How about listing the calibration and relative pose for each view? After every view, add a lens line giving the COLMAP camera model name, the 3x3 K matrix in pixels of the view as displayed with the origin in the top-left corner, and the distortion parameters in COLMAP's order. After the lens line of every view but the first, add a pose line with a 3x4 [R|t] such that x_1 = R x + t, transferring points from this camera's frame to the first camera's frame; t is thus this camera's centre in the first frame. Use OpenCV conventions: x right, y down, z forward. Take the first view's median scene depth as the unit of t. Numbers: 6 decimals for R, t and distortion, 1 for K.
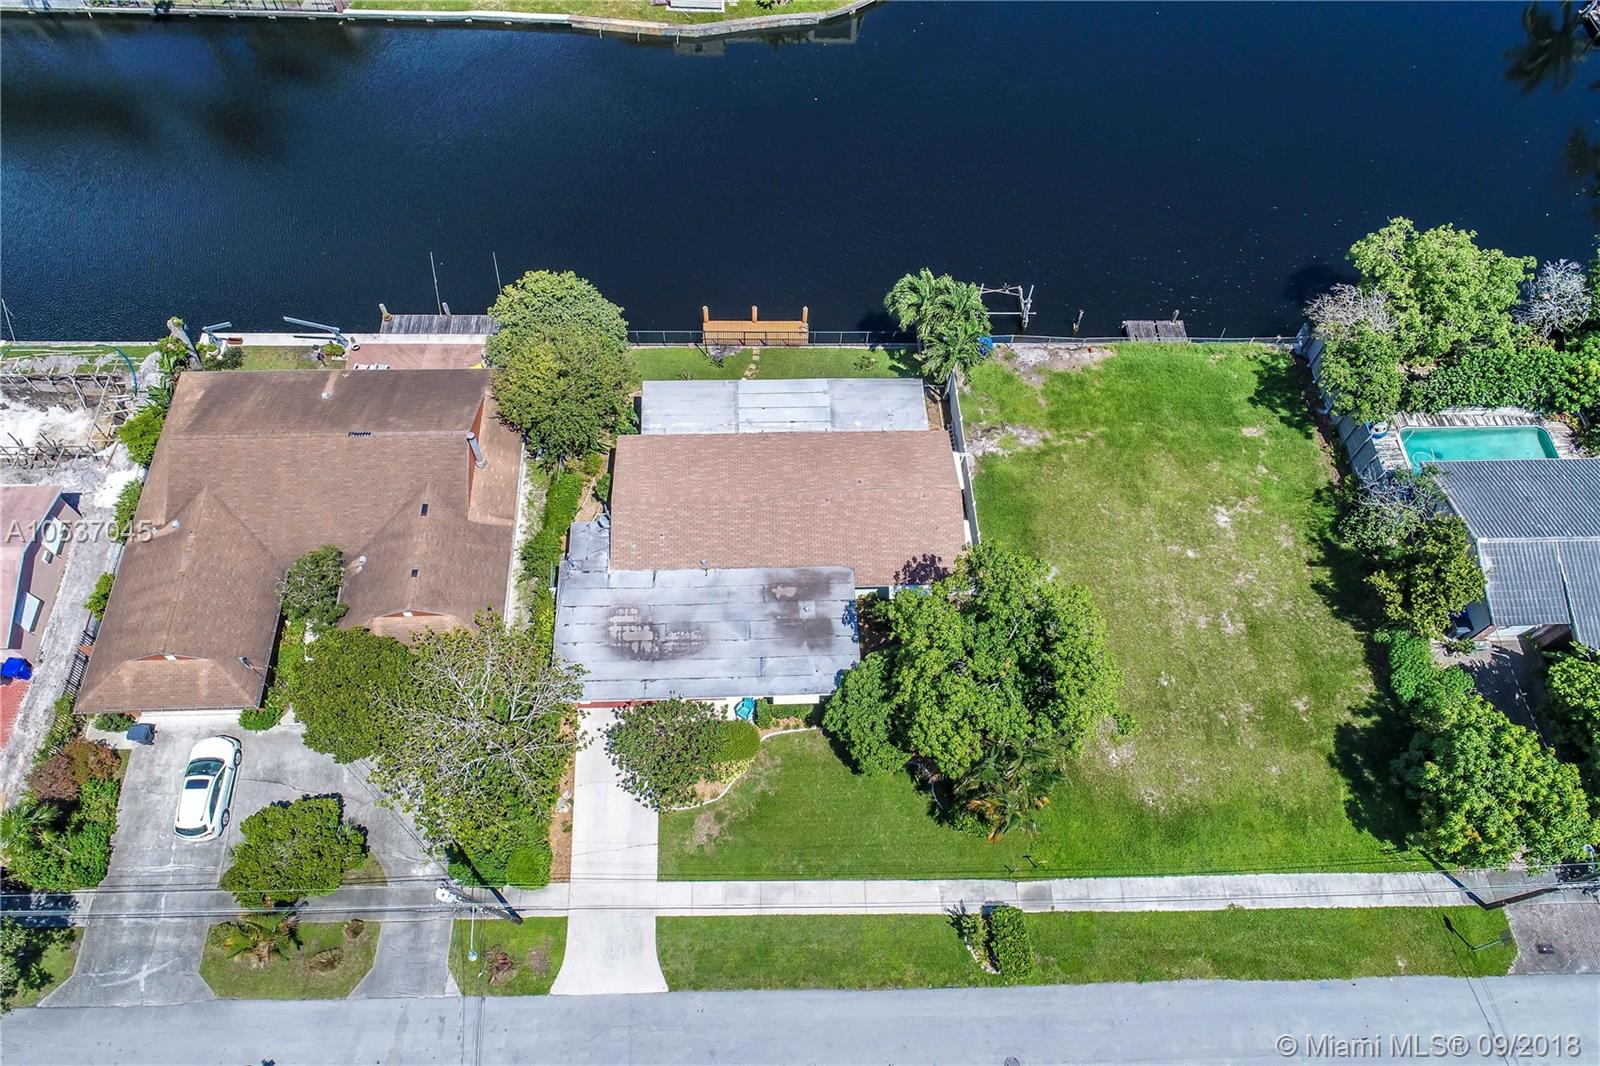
lens RADIAL K [[1073.7, 0, 800.0], [0, 1073.7, 533.0], [0, 0, 1]] dist [0.001543, 0.001129]
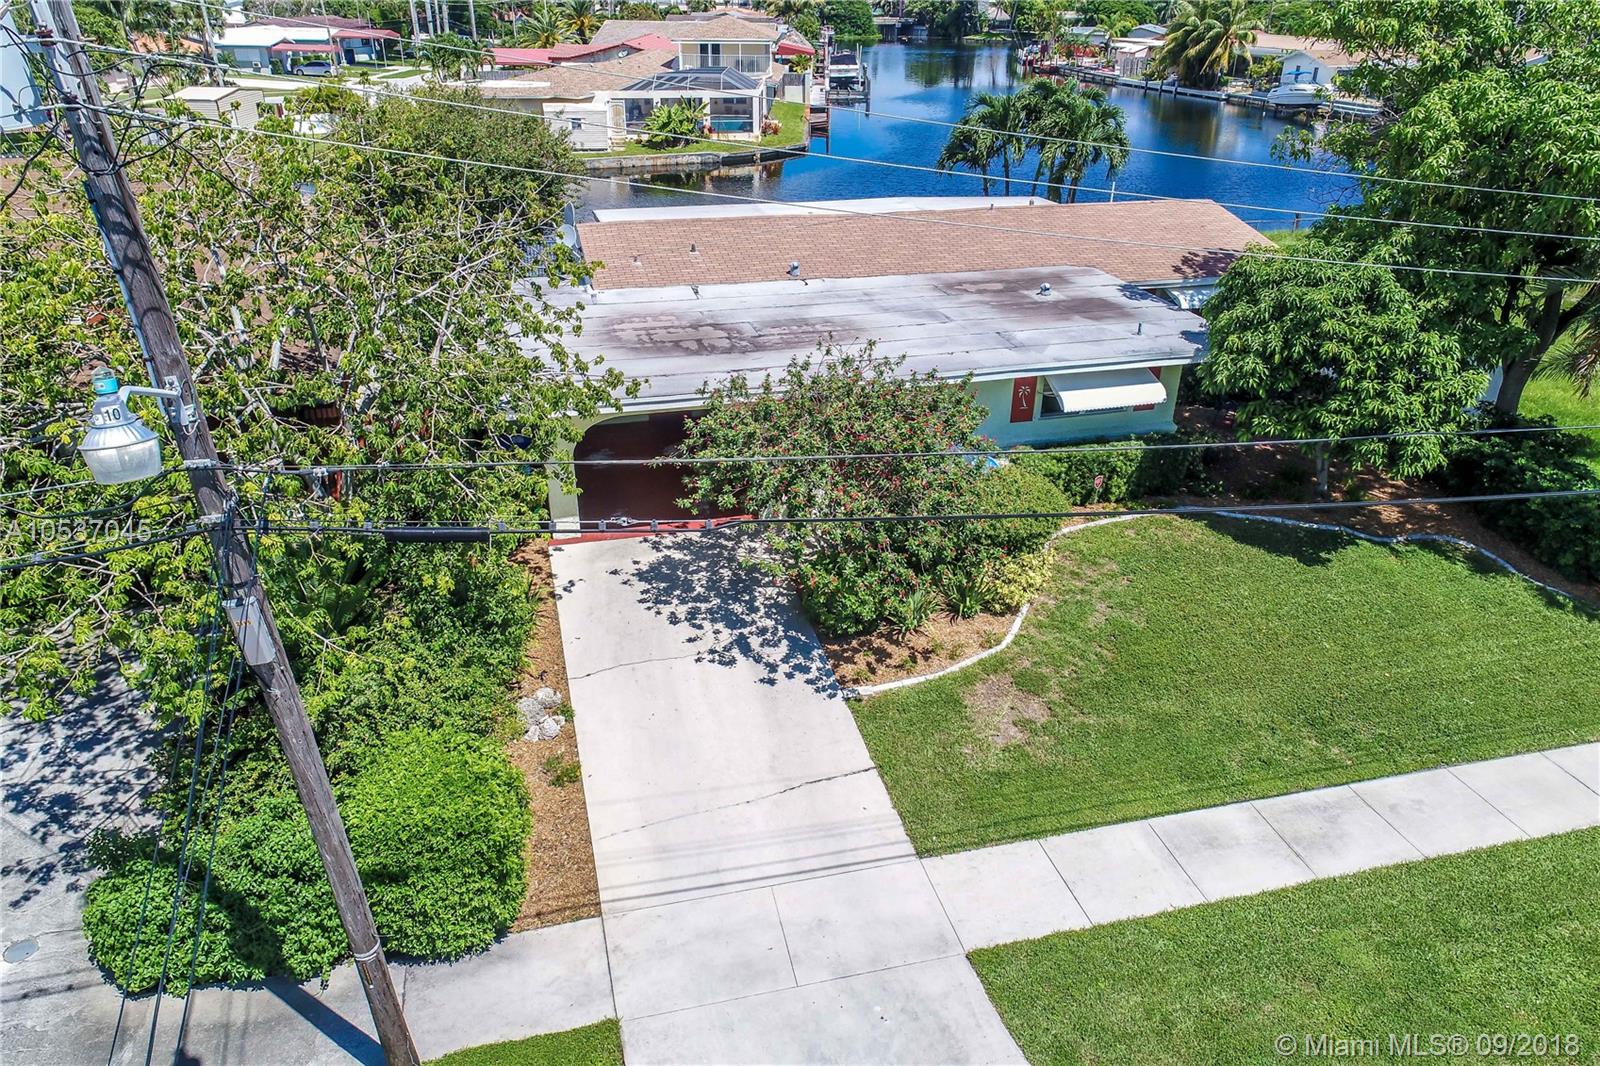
lens RADIAL K [[1073.7, 0, 800.0], [0, 1073.7, 533.0], [0, 0, 1]] dist [0.001543, 0.001129]
pose [[0.974056, -0.120799, 0.191368, -0.193493], [0.204535, 0.831809, -0.516004, 0.368435], [-0.096848, 0.541758, 0.834936, 0.684455]]
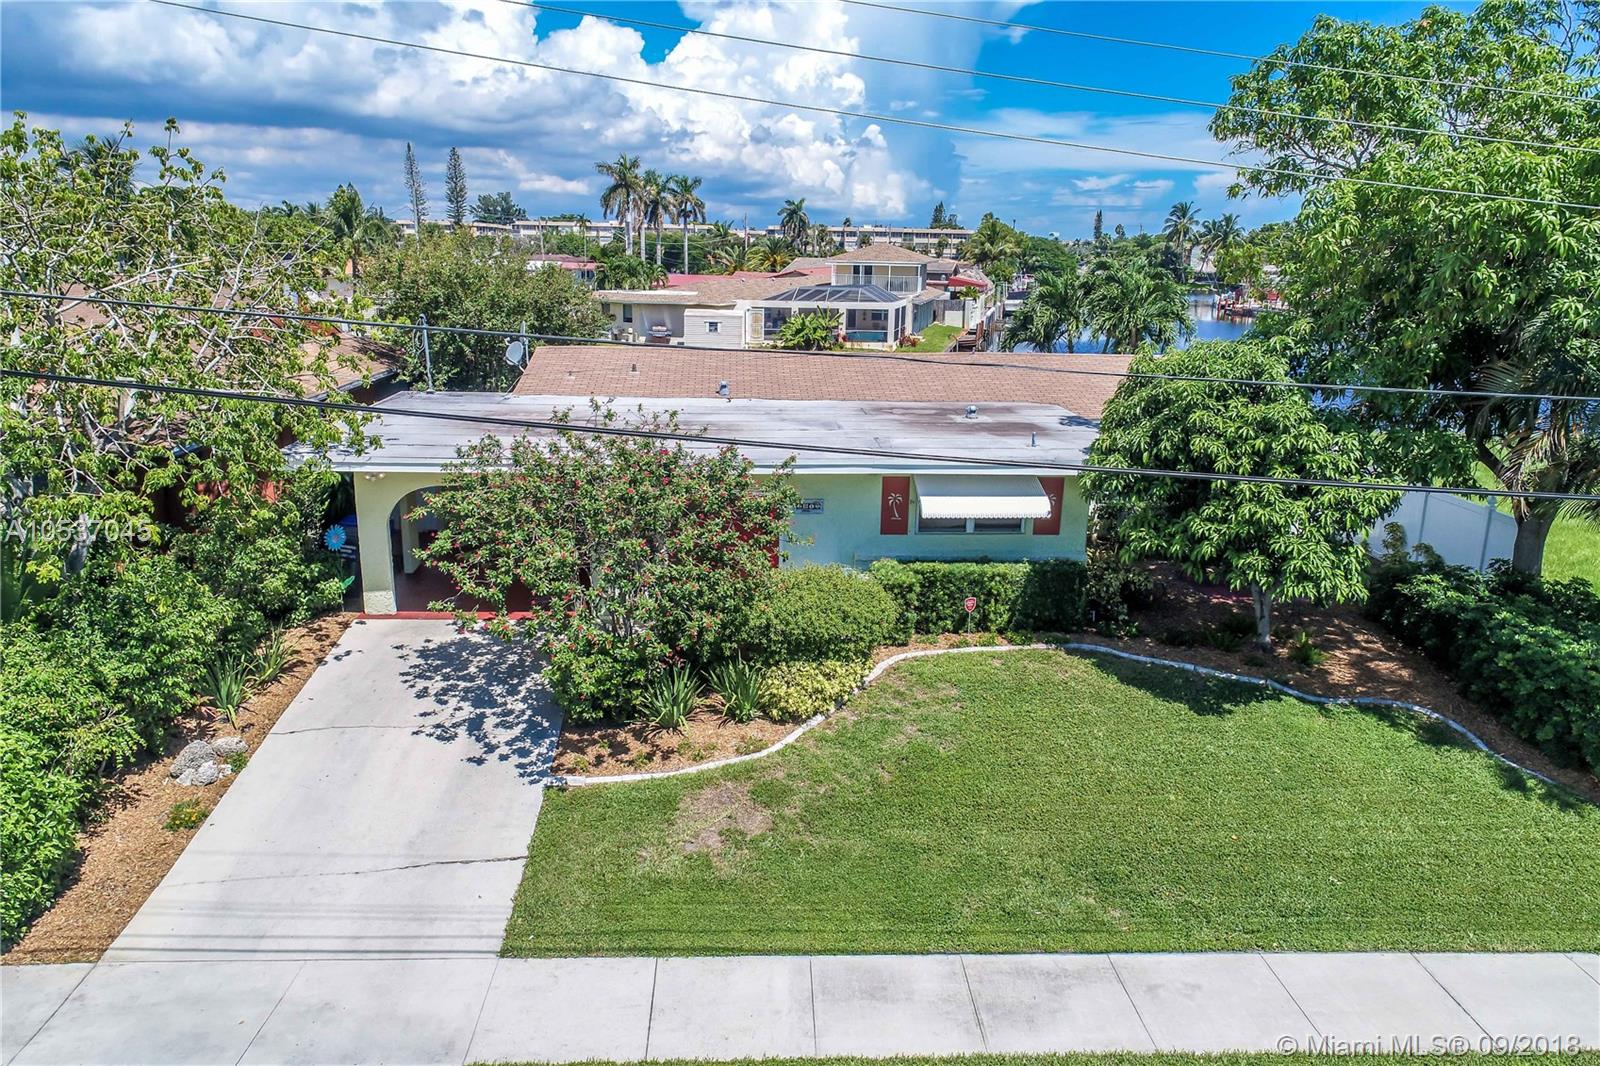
lens RADIAL K [[1090.7, 0, 800.0], [0, 1090.7, 533.0], [0, 0, 1]] dist [0.003522, -0.001441]
pose [[0.999645, -0.018272, 0.019373, -0.068857], [0.026619, 0.706853, -0.706859, 0.399484], [-0.000779, 0.707124, 0.707089, 0.731847]]
